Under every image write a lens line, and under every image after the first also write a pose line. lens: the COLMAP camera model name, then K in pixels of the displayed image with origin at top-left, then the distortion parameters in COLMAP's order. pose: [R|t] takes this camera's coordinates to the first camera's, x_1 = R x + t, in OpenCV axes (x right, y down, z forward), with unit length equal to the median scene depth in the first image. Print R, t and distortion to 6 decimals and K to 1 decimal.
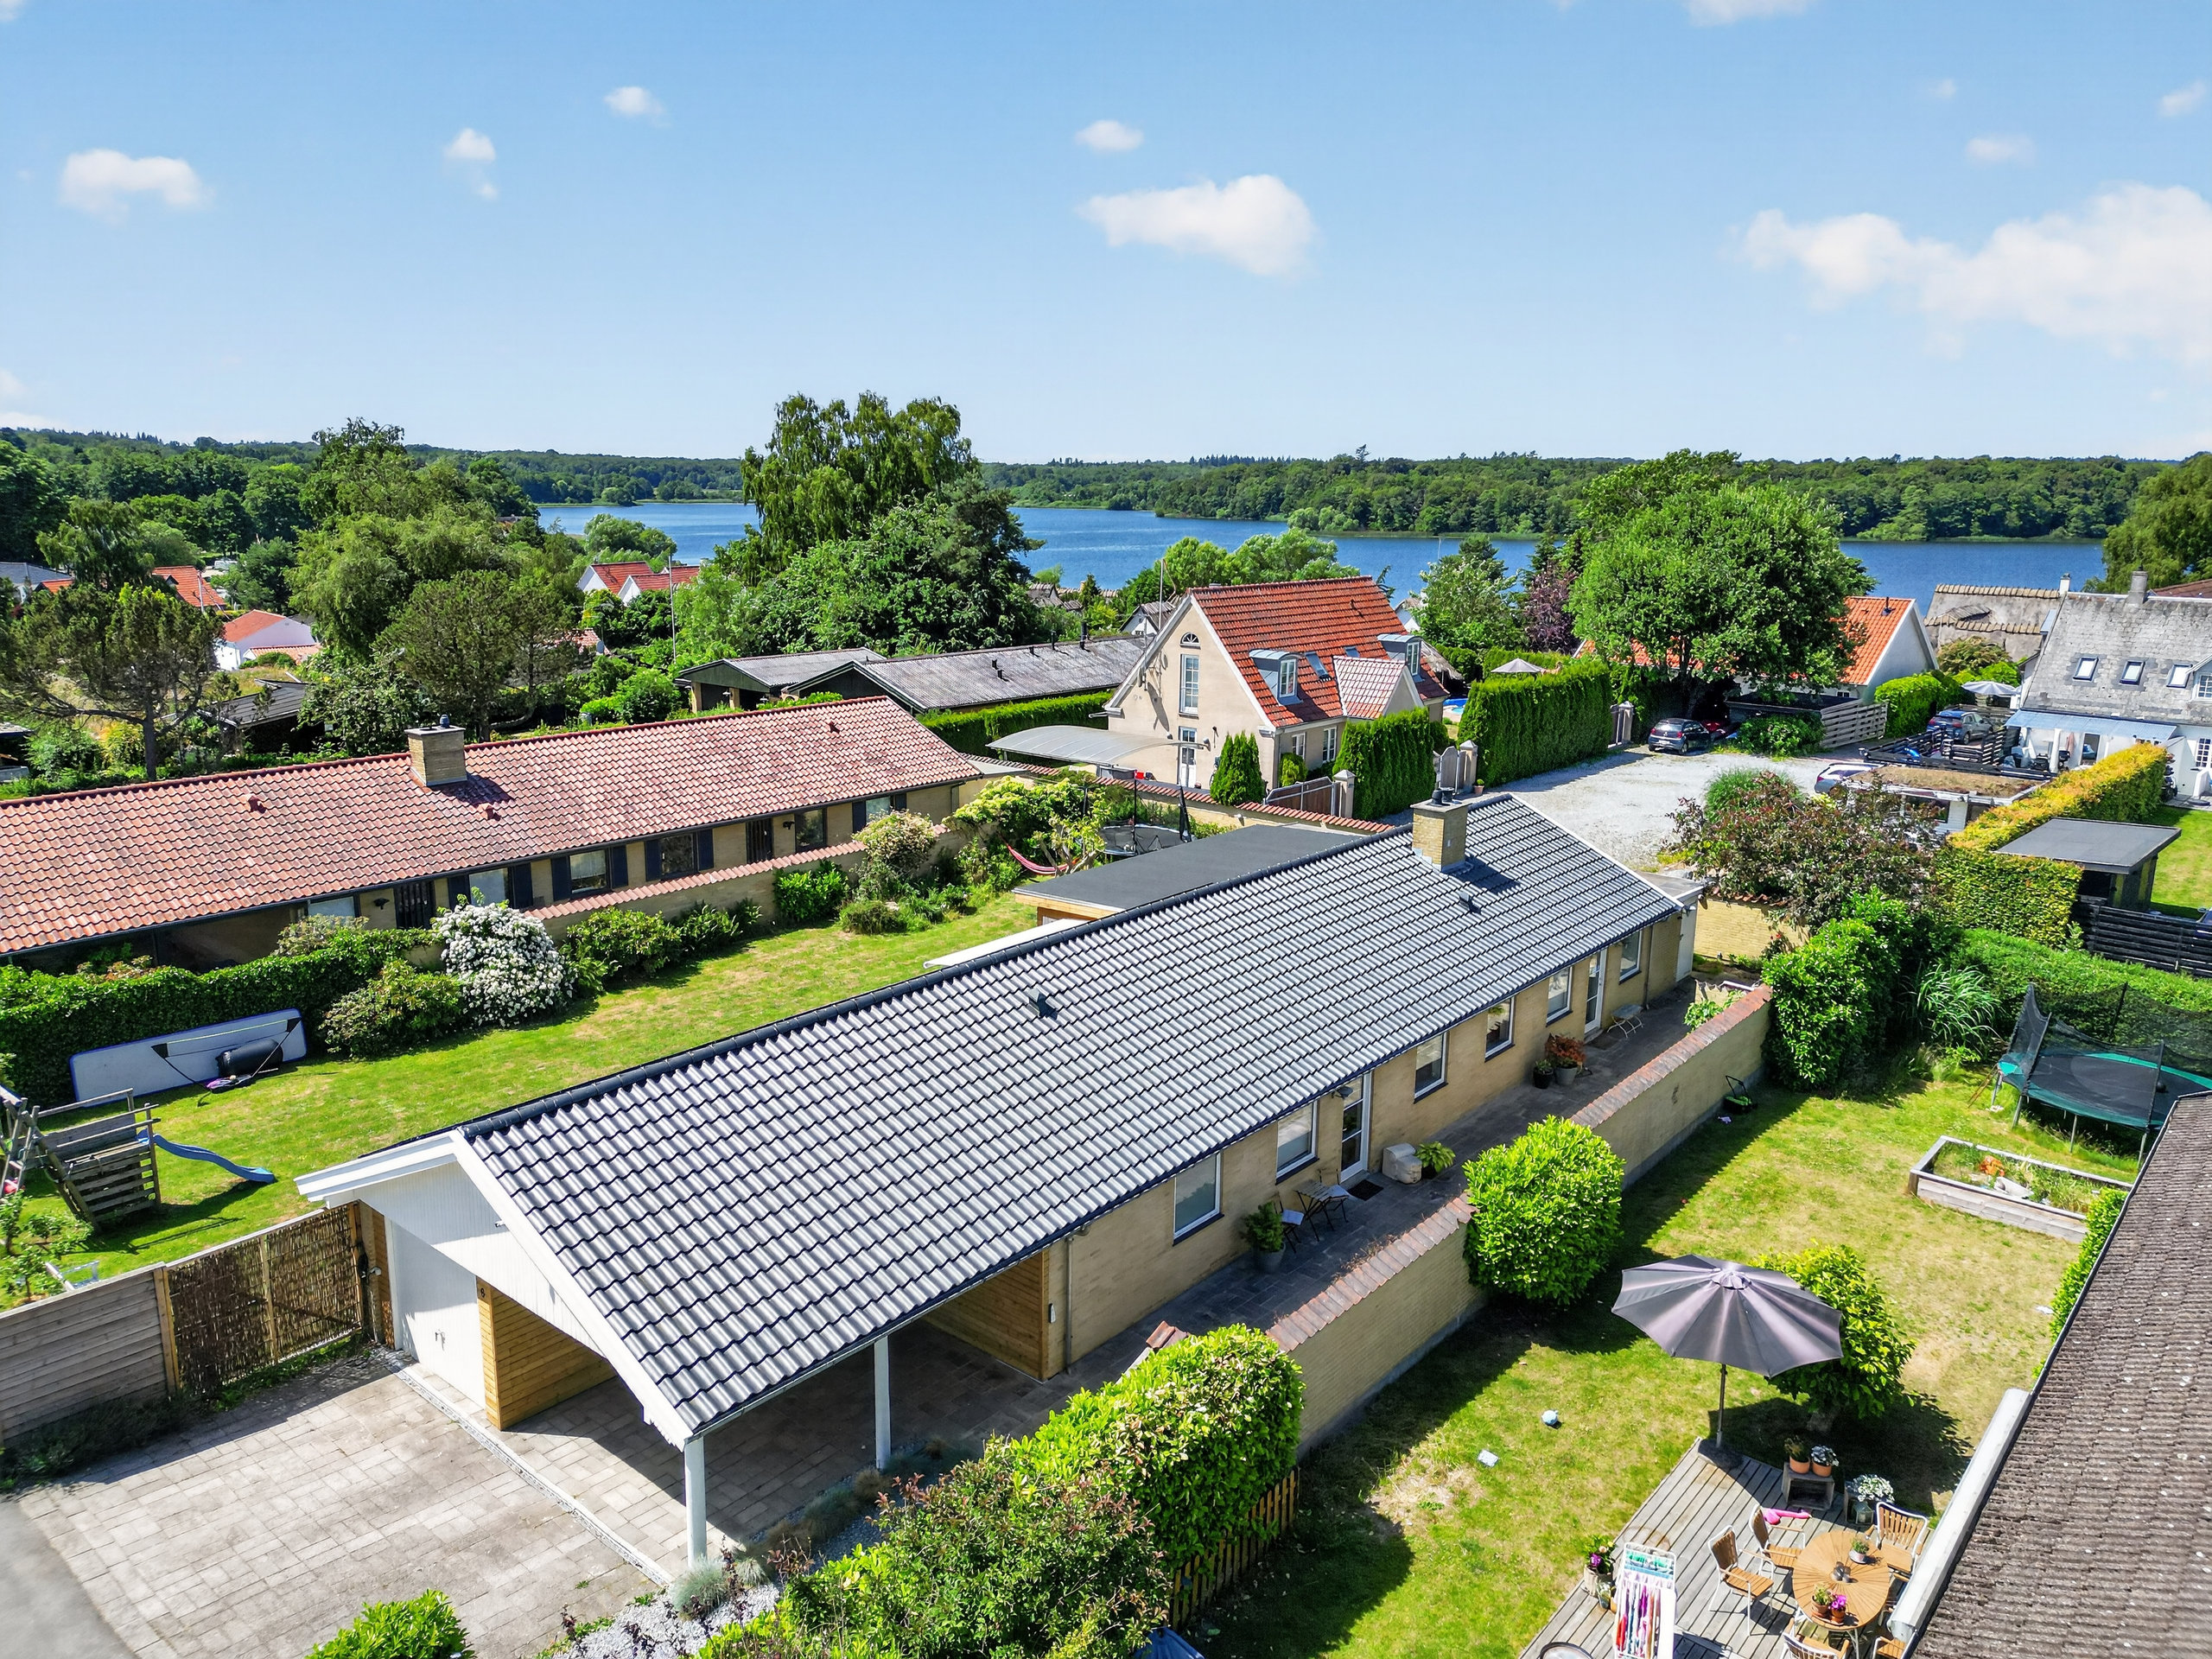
lens RADIAL K [[1557.7, 0, 1106.0], [0, 1557.7, 829.5], [0, 0, 1]] dist [0.076931, -0.117312]
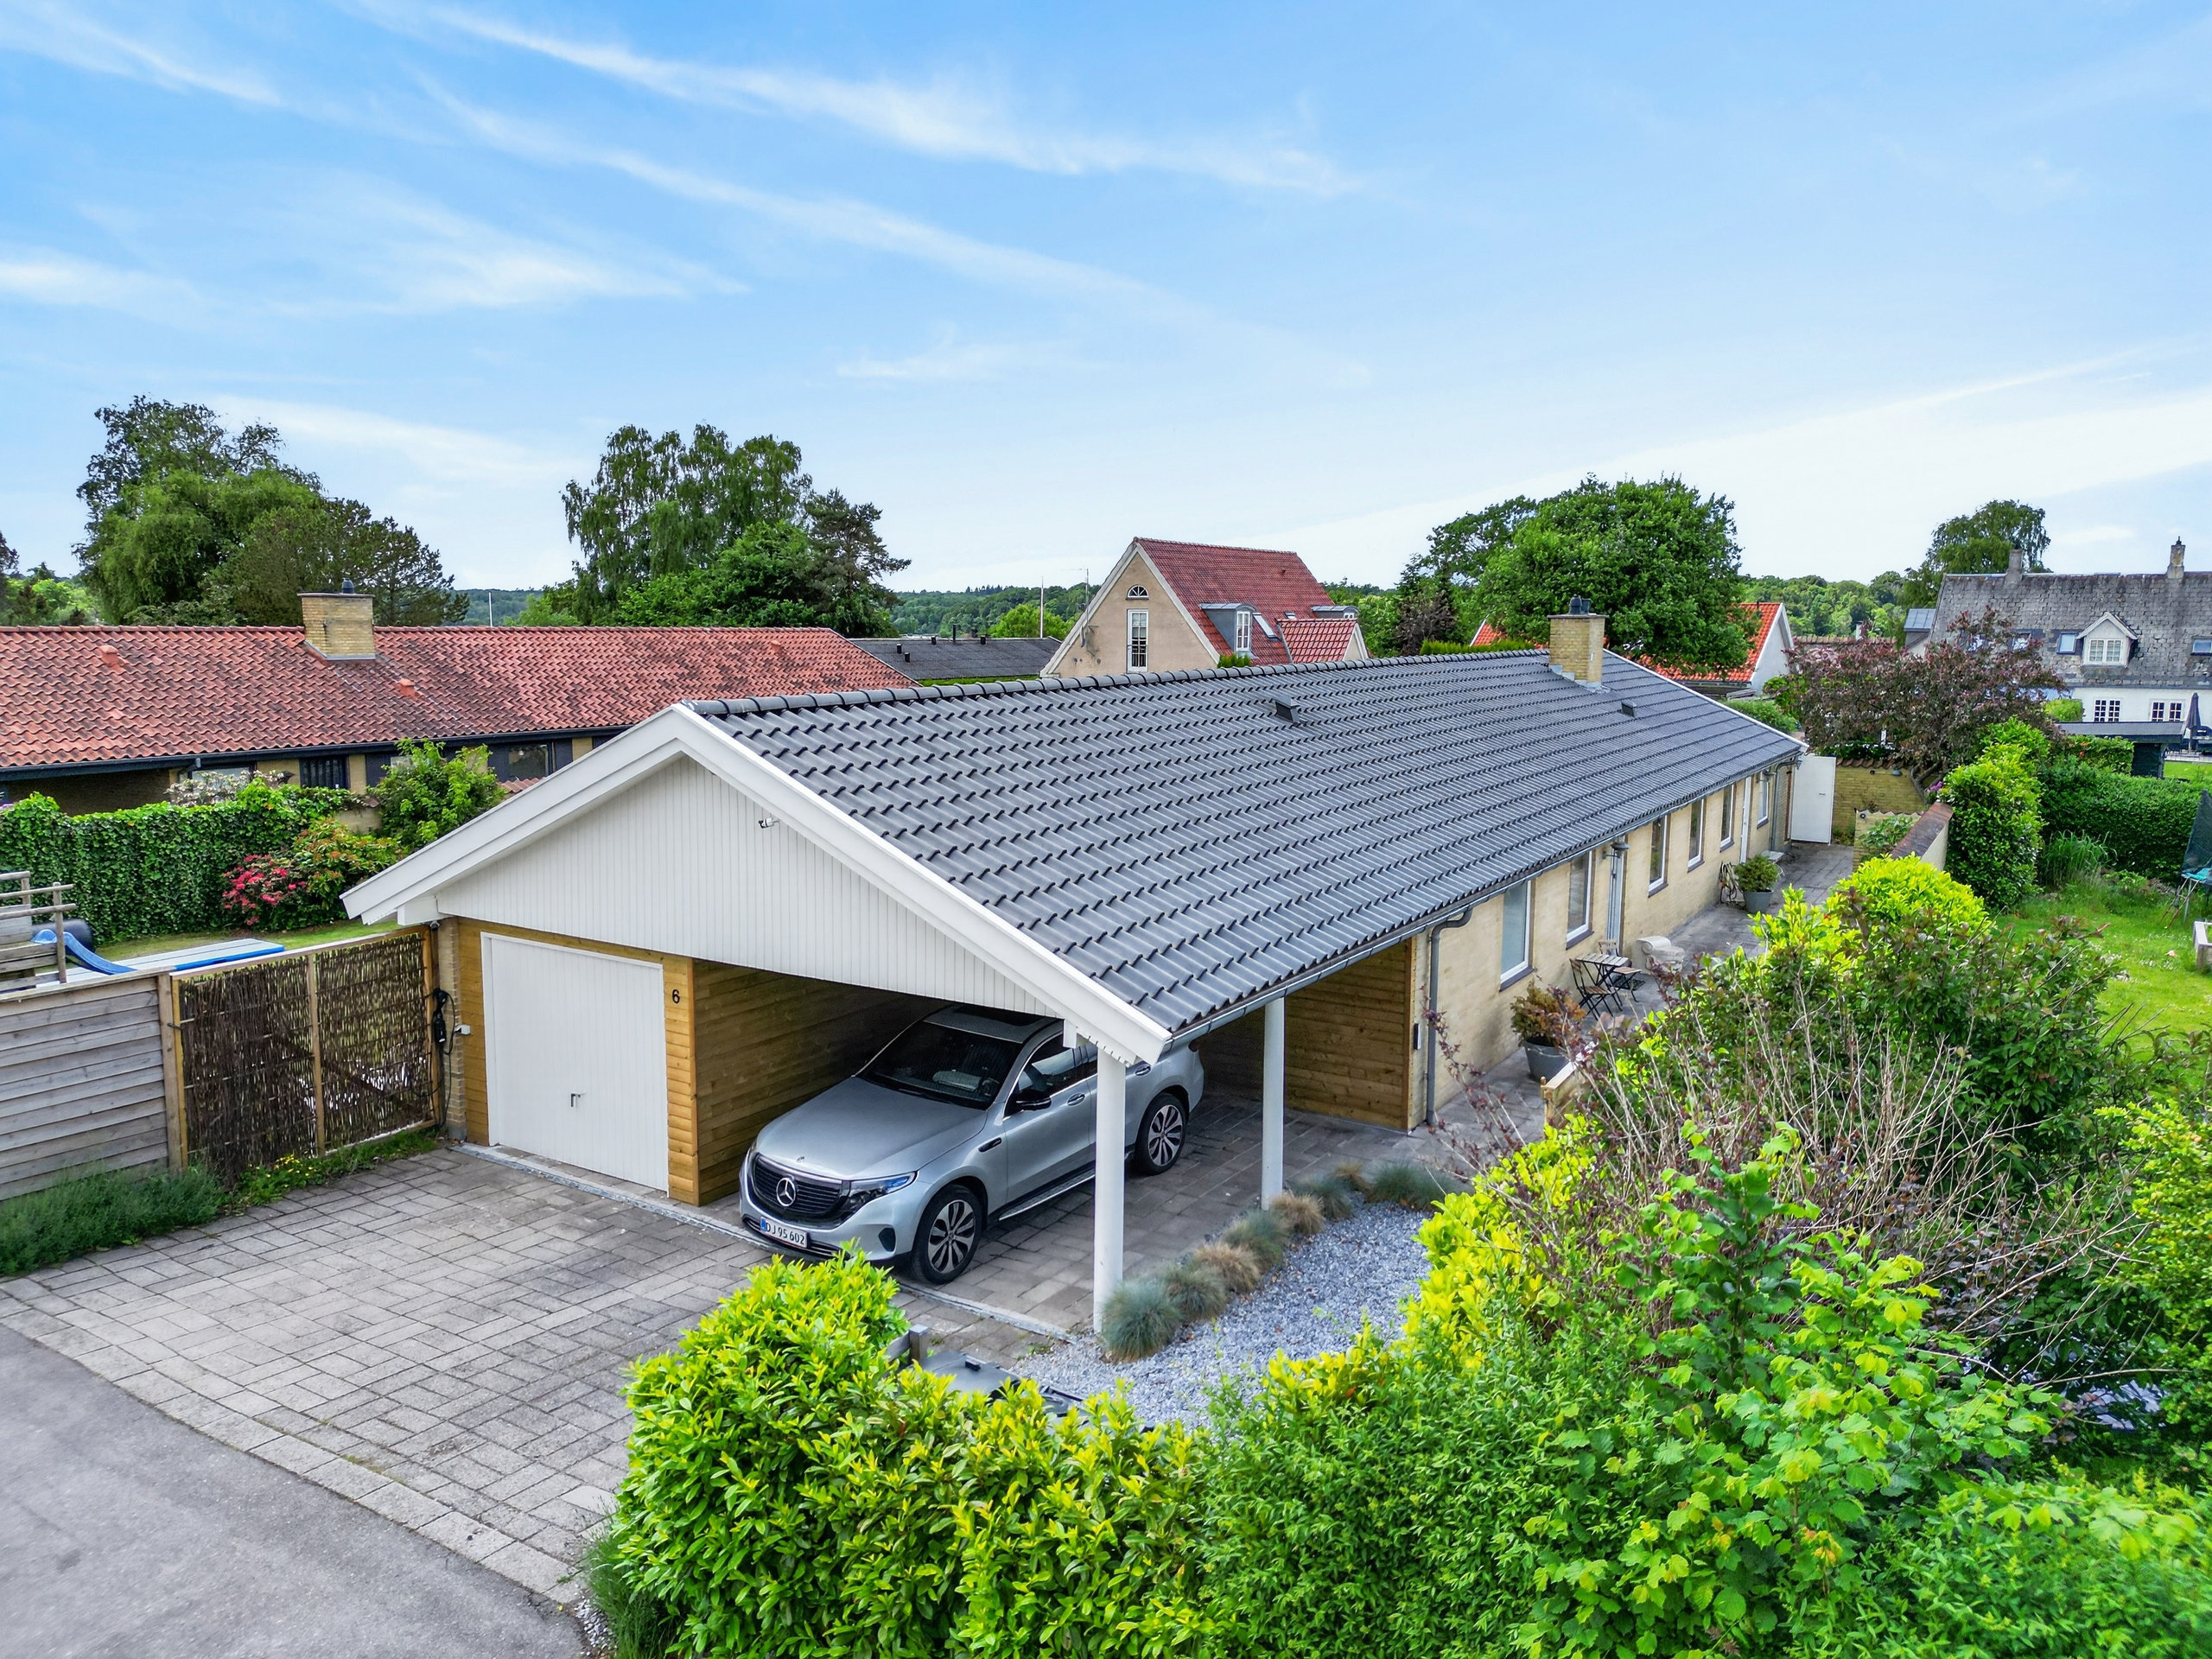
lens RADIAL K [[1557.7, 0, 1106.0], [0, 1557.7, 829.5], [0, 0, 1]] dist [0.076931, -0.117312]
pose [[0.988394, -0.029033, 0.149110, -0.061625], [0.042554, 0.995184, -0.088303, 0.057325], [-0.145828, 0.093624, 0.984870, 0.059234]]
